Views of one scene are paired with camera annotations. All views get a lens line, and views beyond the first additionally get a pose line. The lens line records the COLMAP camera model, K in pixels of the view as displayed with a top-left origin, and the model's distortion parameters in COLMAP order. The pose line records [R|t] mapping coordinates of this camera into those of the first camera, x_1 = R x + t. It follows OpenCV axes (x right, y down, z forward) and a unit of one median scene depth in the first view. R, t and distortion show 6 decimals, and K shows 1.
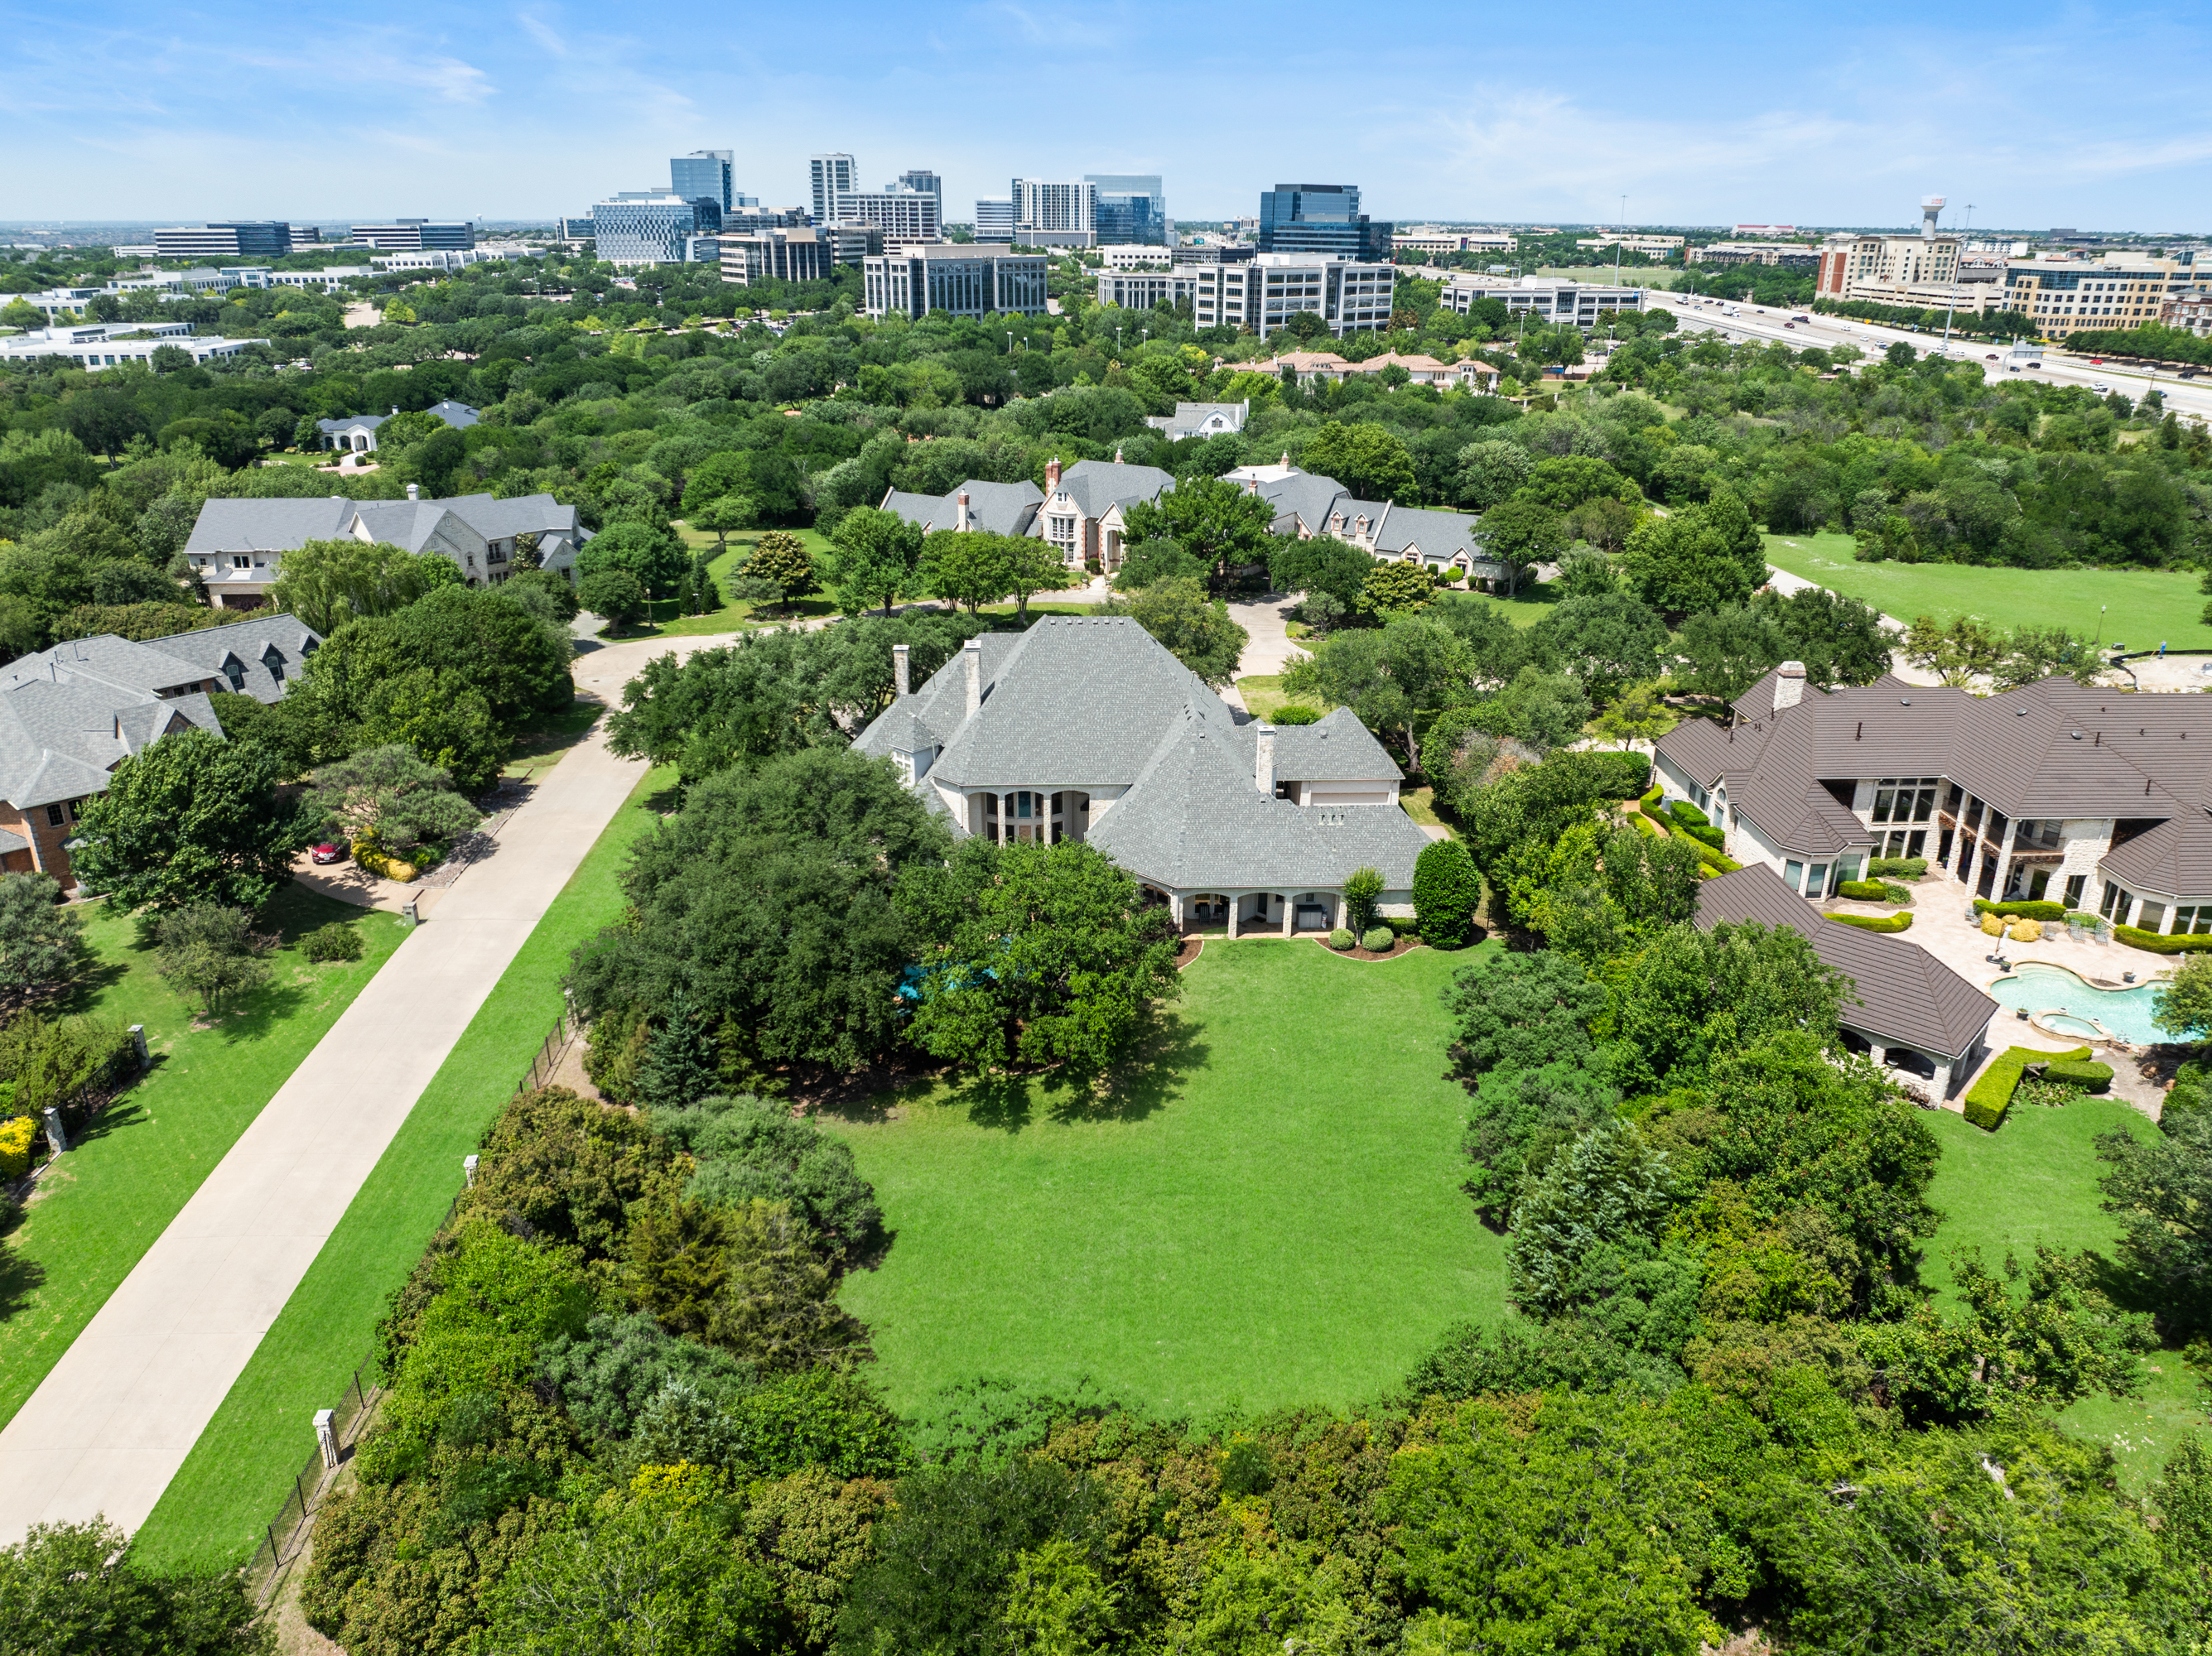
lens RADIAL K [[1502.4, 0, 1100.8], [0, 1502.4, 912.2], [0, 0, 1]] dist [-0.040154, 0.000998]
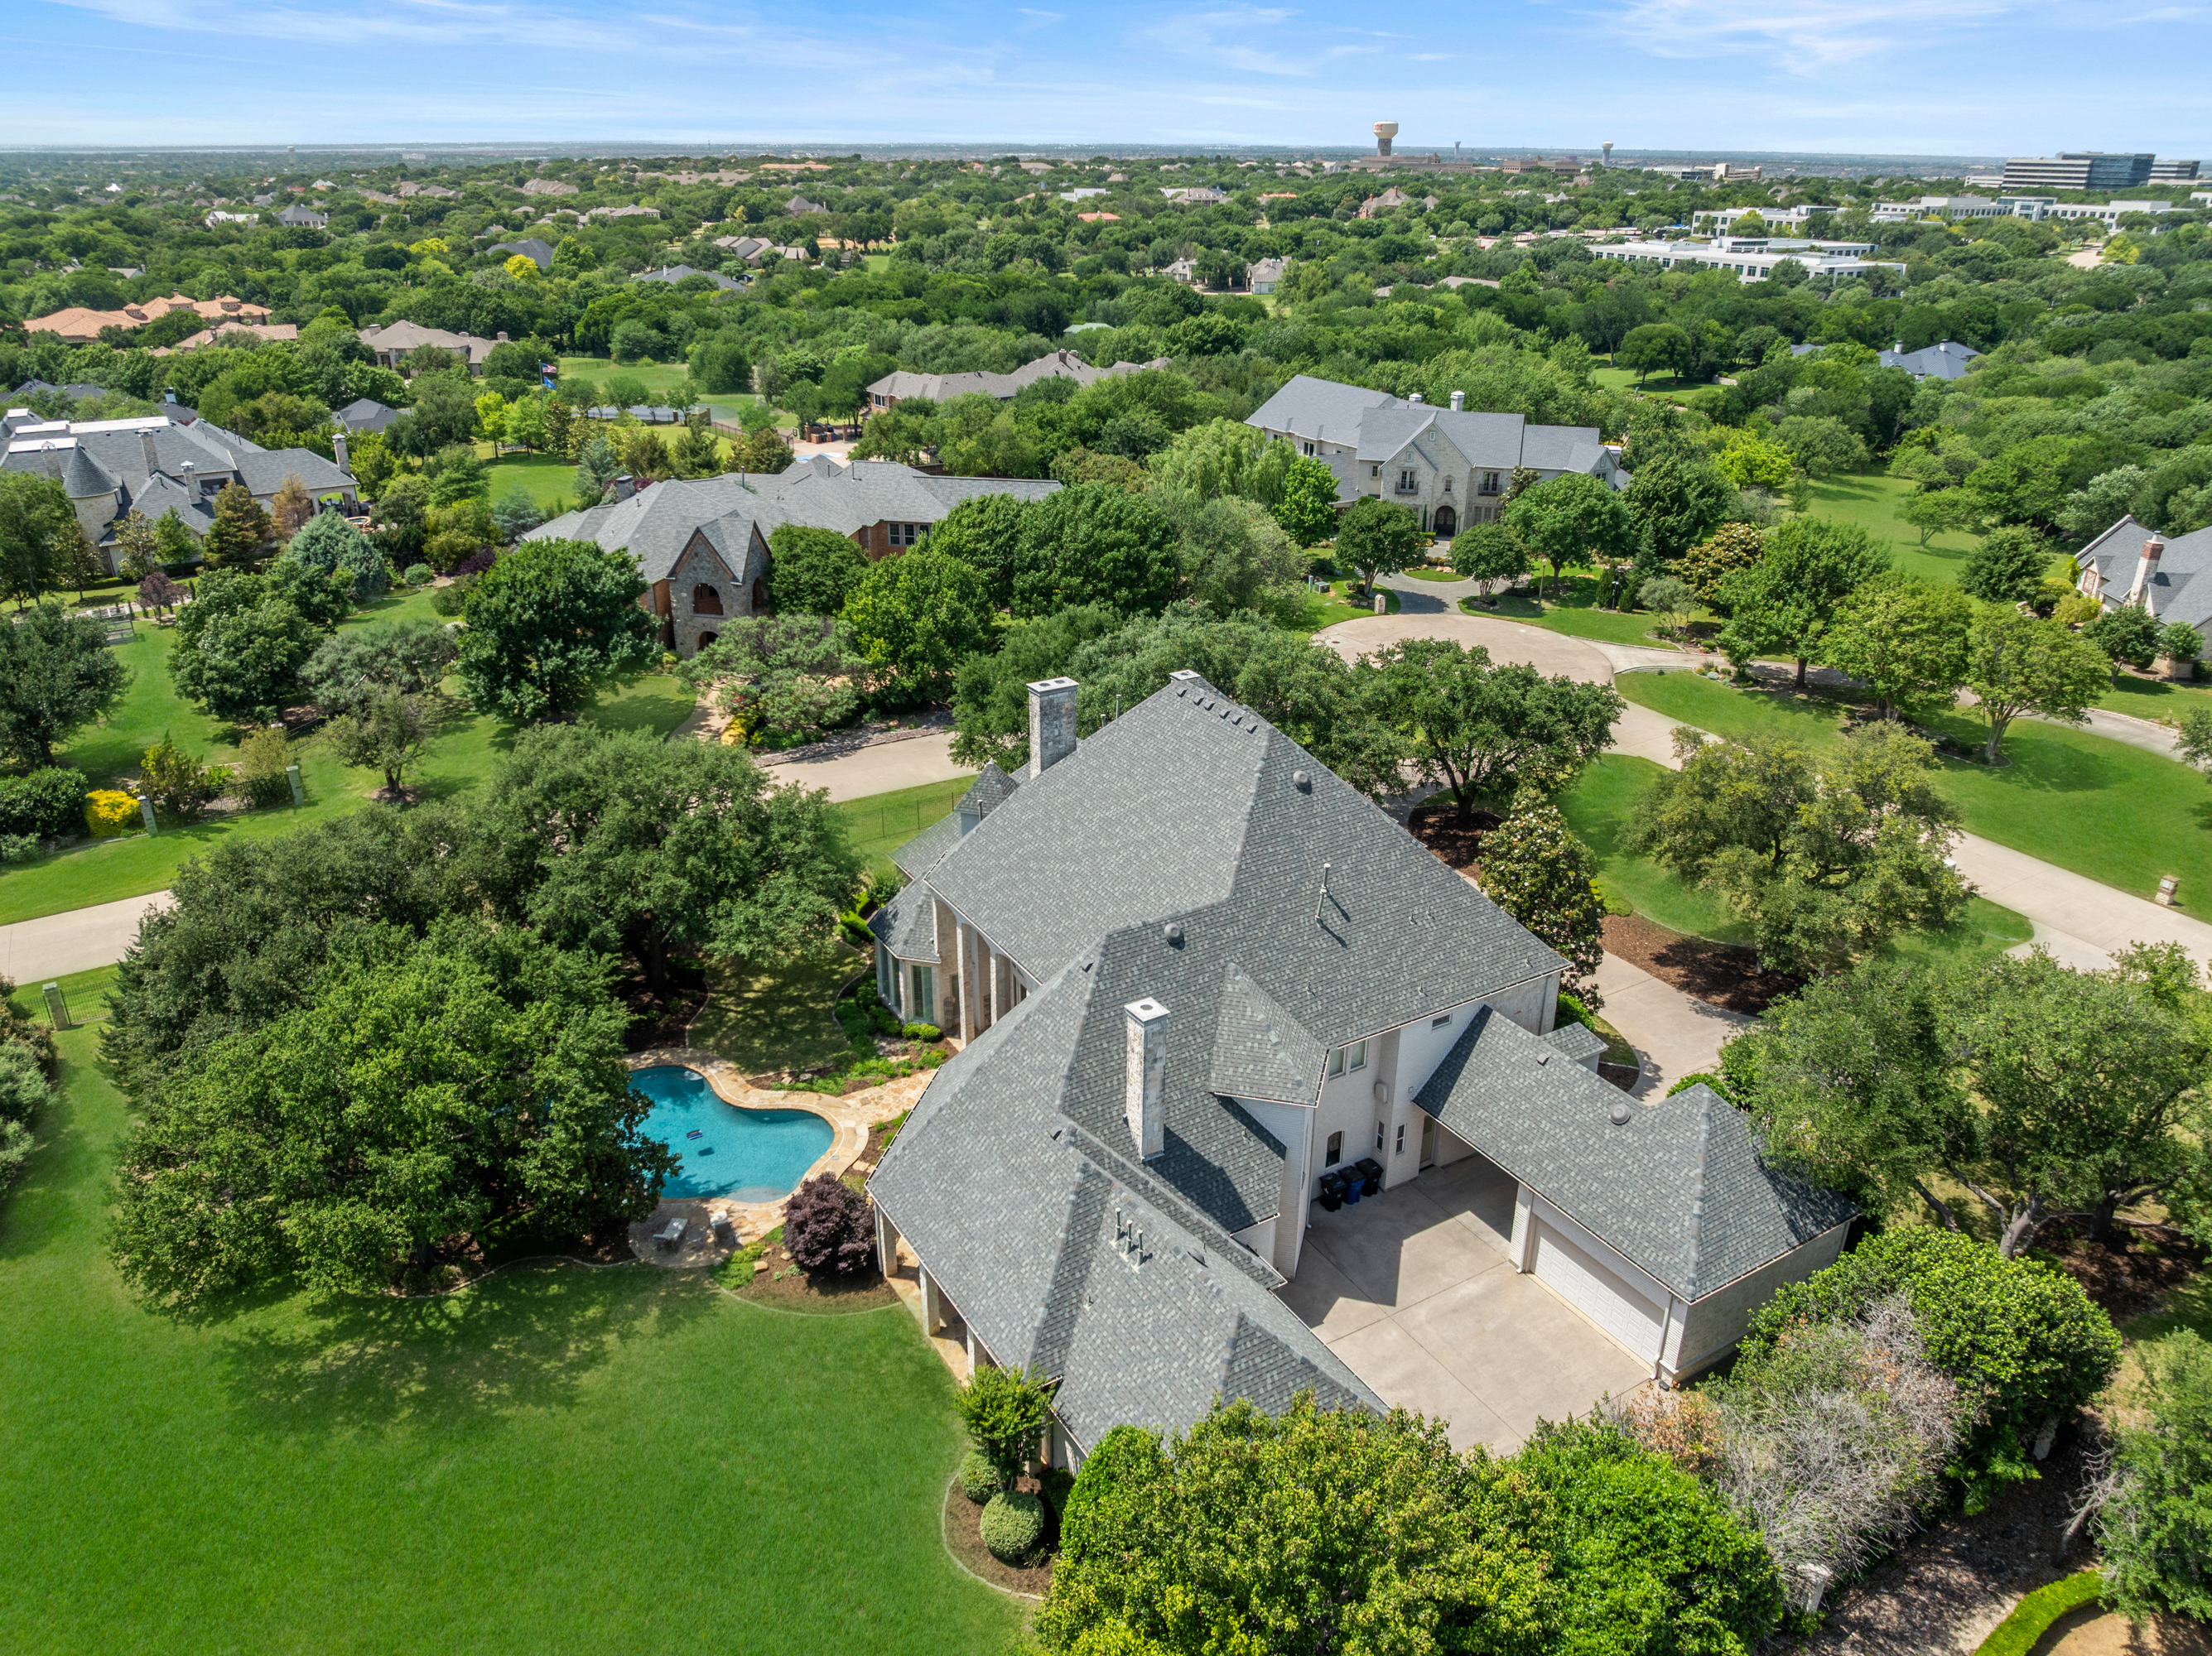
lens RADIAL K [[1552.4, 0, 1106.0], [0, 1552.4, 828.0], [0, 0, 1]] dist [-0.039207, 0.009850]
pose [[0.478672, 0.350472, -0.805011, 0.095162], [-0.371826, 0.911514, 0.175746, -0.050557], [0.795373, 0.215199, 0.566632, 0.138783]]
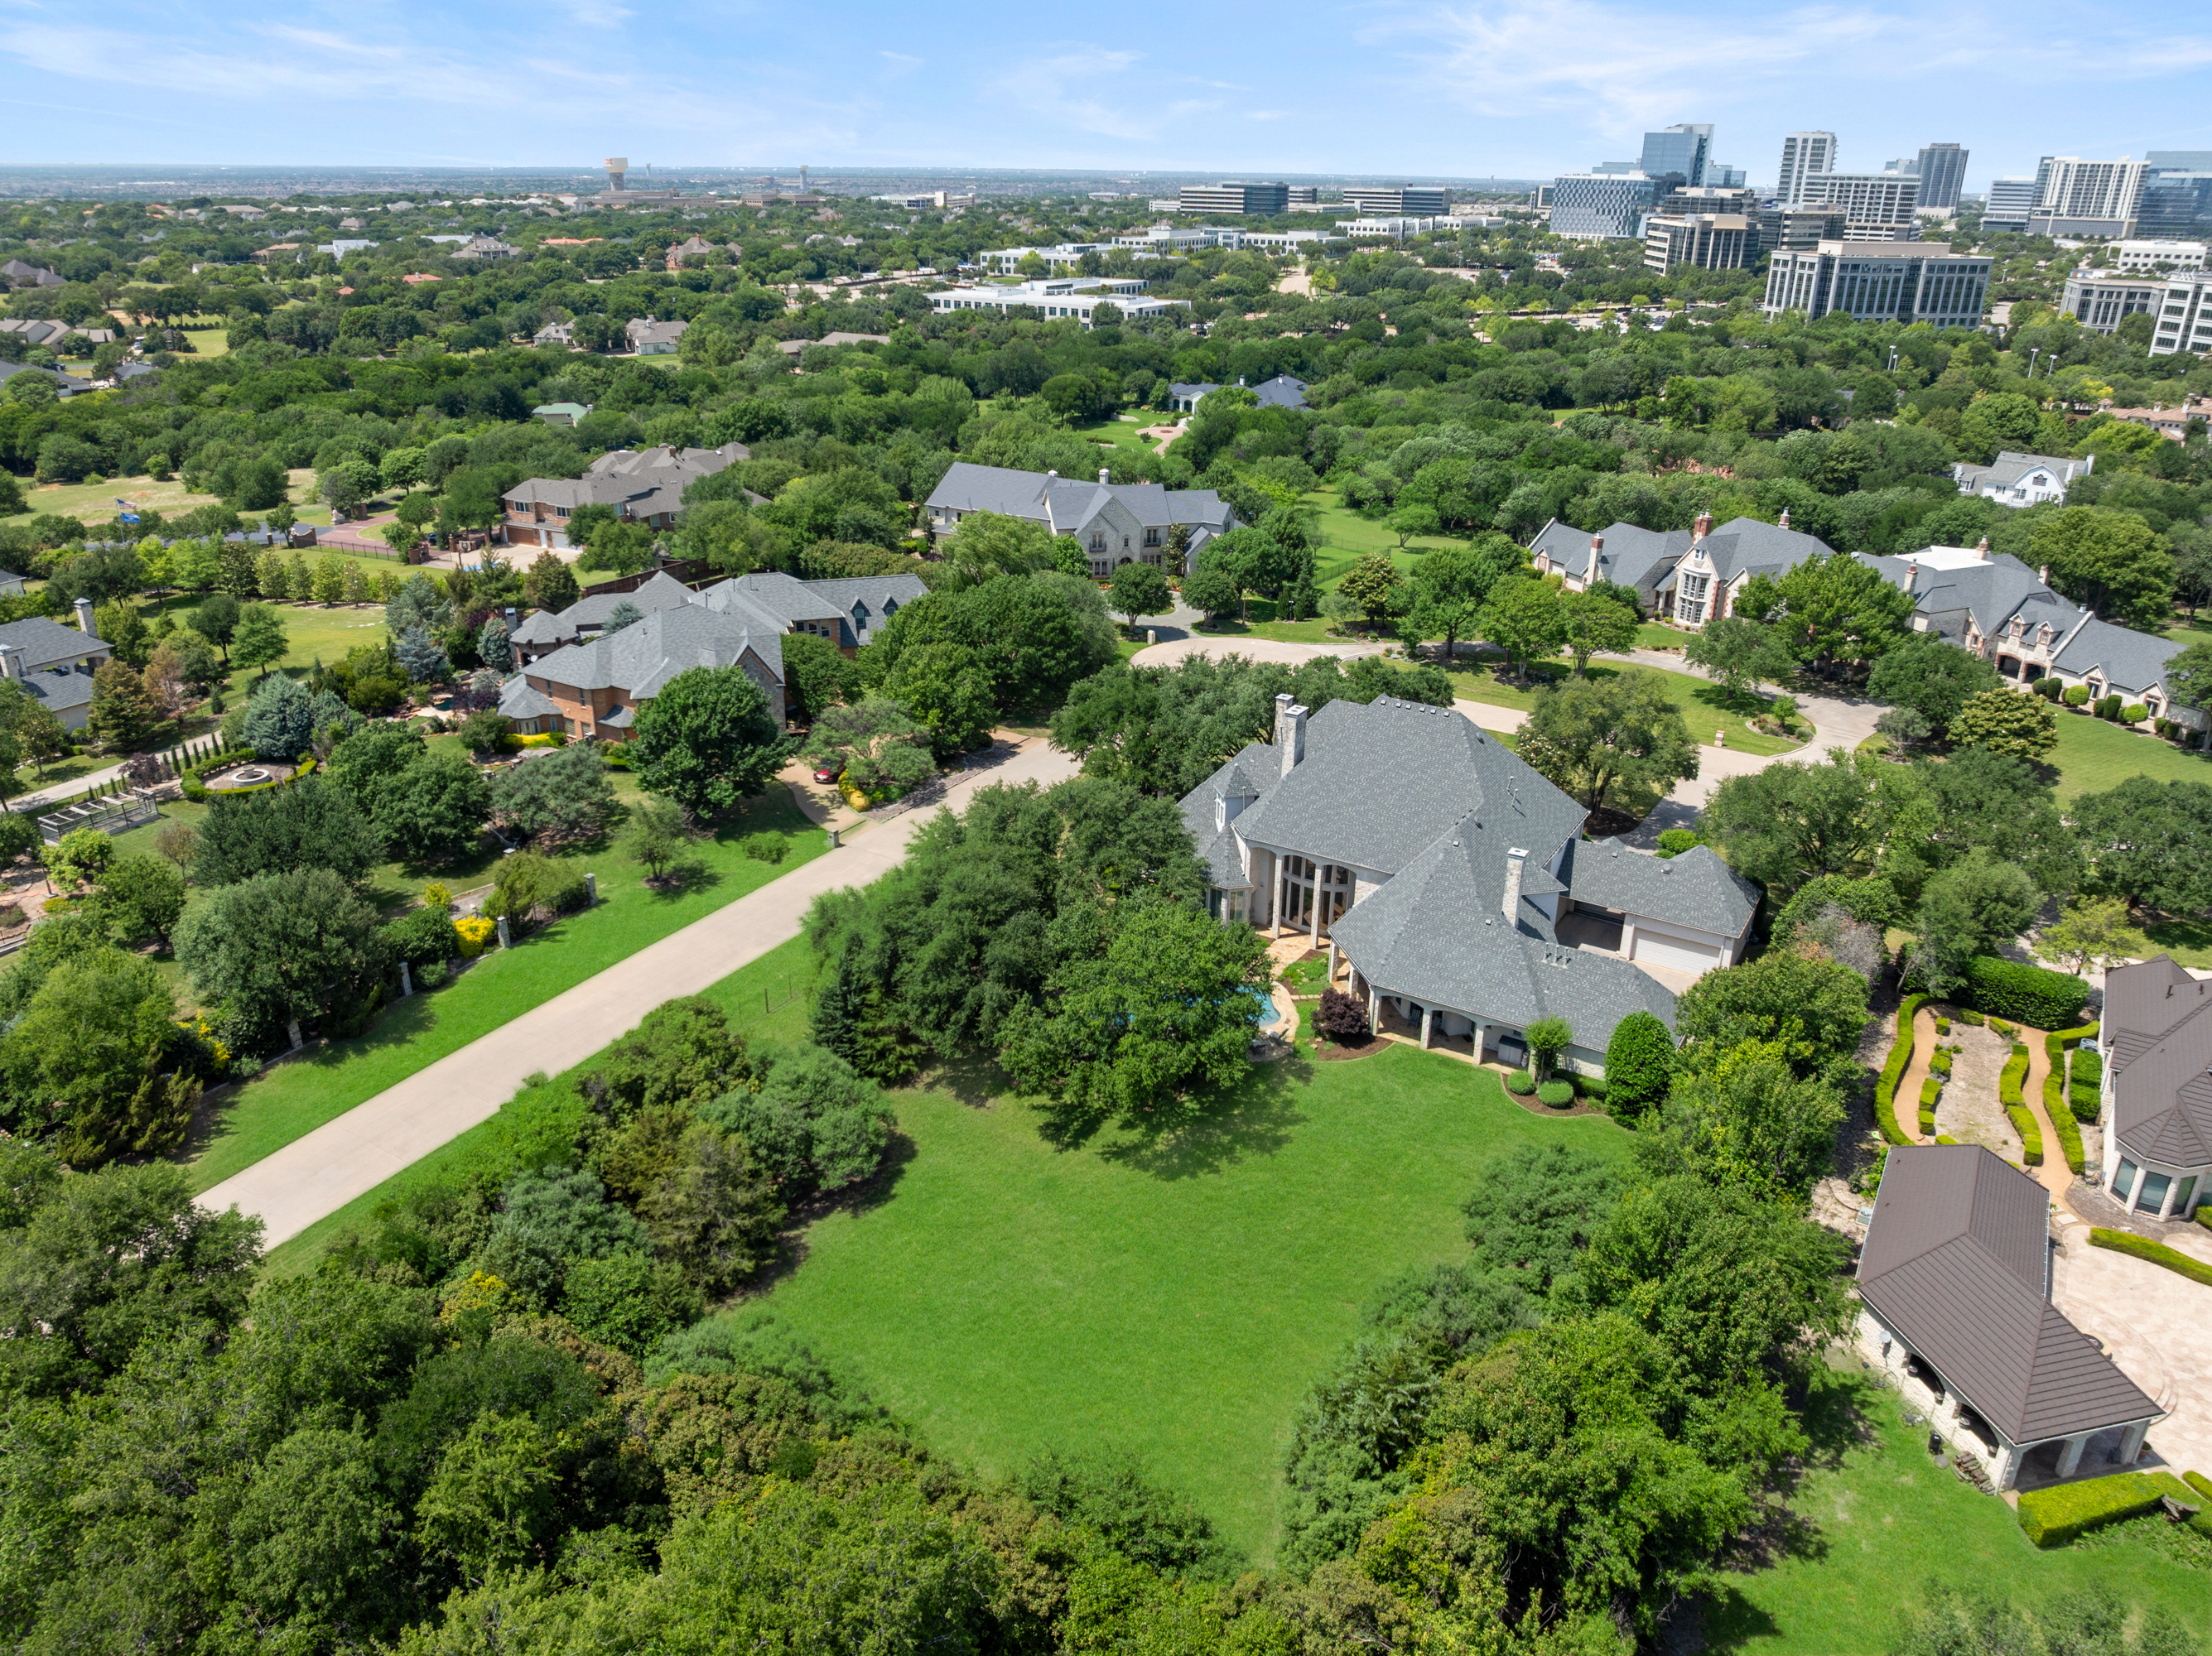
lens RADIAL K [[1552.4, 0, 1106.0], [0, 1552.4, 828.0], [0, 0, 1]] dist [-0.039207, 0.009850]
pose [[0.827432, 0.219355, -0.516952, 0.080190], [-0.238705, 0.970635, 0.029793, -0.020300], [0.508307, 0.098748, 0.855496, 0.001180]]
